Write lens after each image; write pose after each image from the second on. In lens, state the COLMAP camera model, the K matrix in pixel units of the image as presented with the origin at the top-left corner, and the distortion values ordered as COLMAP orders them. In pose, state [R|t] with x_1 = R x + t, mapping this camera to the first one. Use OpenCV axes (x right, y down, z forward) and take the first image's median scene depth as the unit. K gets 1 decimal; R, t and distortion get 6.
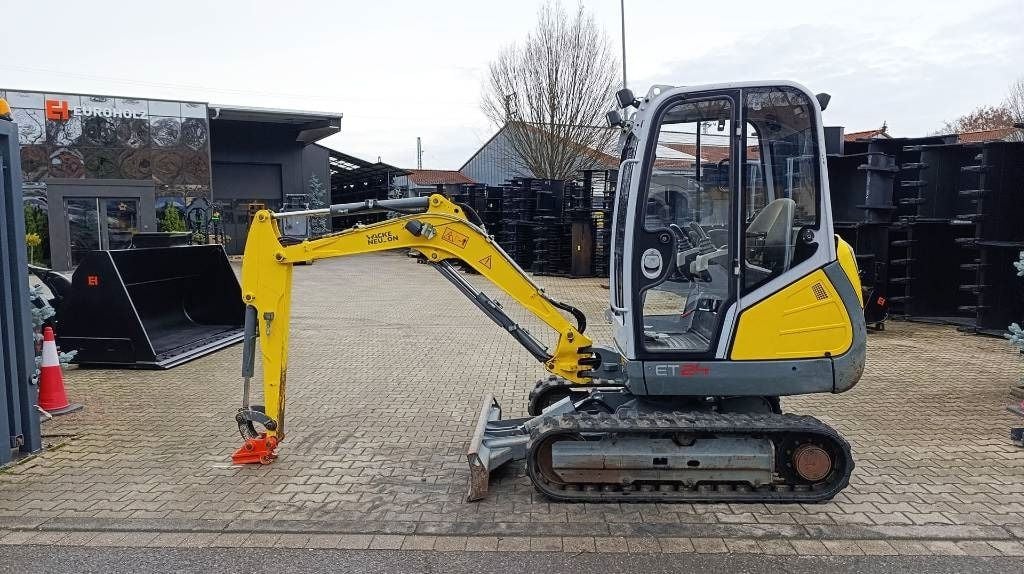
lens RADIAL K [[704.4, 0, 515.1], [0, 704.4, 282.8], [0, 0, 1]] dist [0.043076, -0.051416]
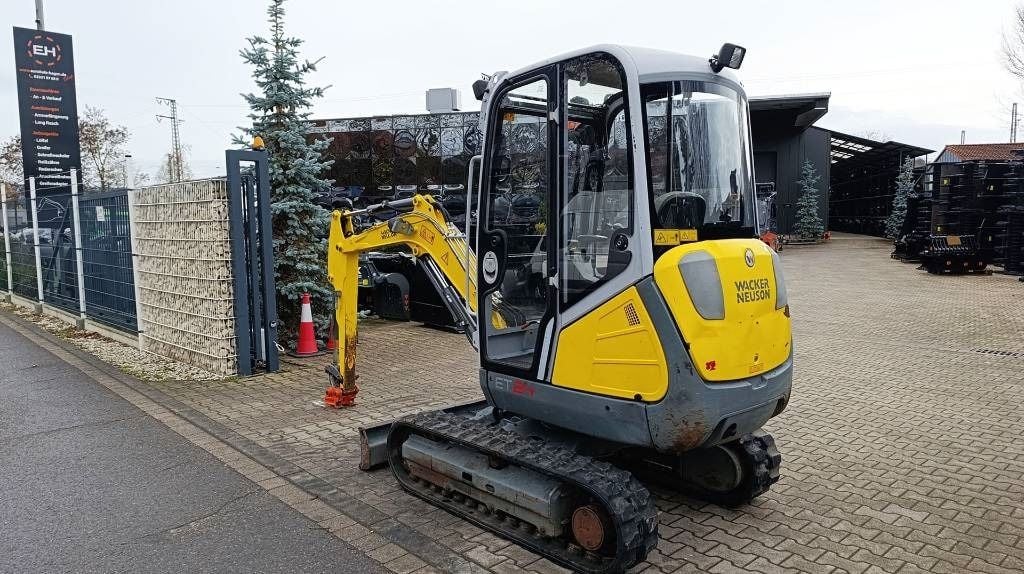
lens RADIAL K [[704.4, 0, 510.3], [0, 704.4, 291.1], [0, 0, 1]] dist [0.043076, -0.051416]
pose [[0.706265, 0.075306, -0.703931, 0.778013], [-0.054511, 0.997159, 0.051983, -0.040765], [0.705845, 0.001658, 0.708364, 0.325167]]
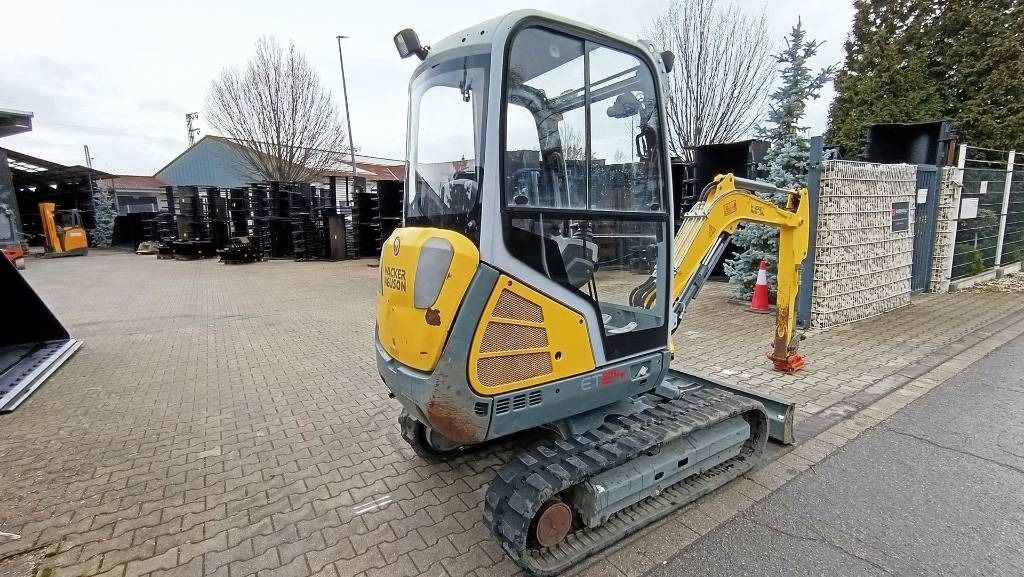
lens RADIAL K [[468.1, 0, 517.8], [0, 468.1, 288.3], [0, 0, 1]] dist [-0.007439, 0.005480]
pose [[0.812790, -0.109125, 0.572245, -0.566982], [0.072958, 0.993633, 0.085855, -0.027434], [-0.577970, -0.028032, 0.815577, 0.482739]]
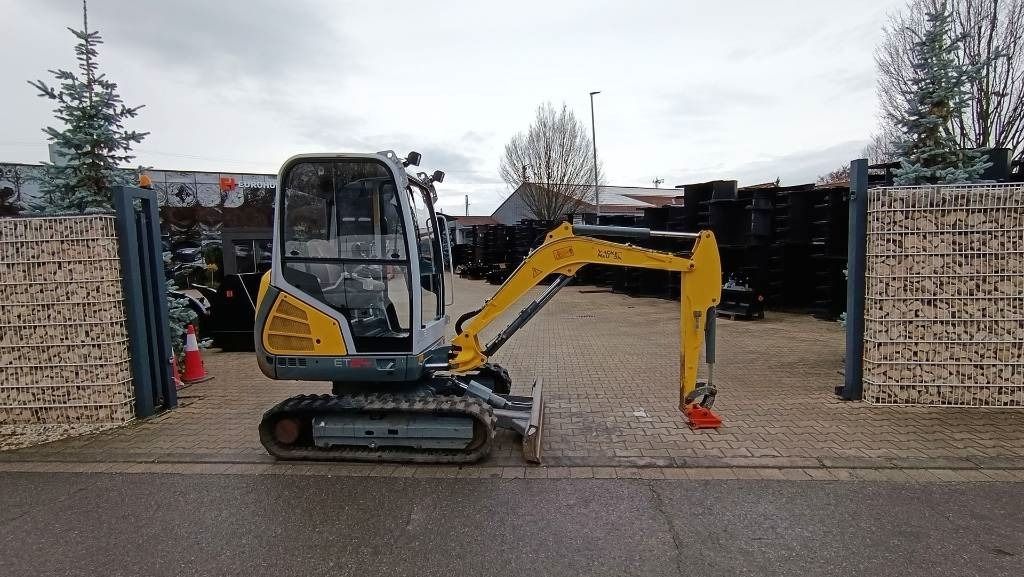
lens RADIAL K [[468.1, 0, 515.0], [0, 468.1, 288.9], [0, 0, 1]] dist [-0.007439, 0.005480]
pose [[0.999006, -0.018151, -0.040722, 0.106727], [0.018046, 0.999833, -0.002931, 0.000302], [0.040769, 0.002193, 0.999166, 0.040756]]
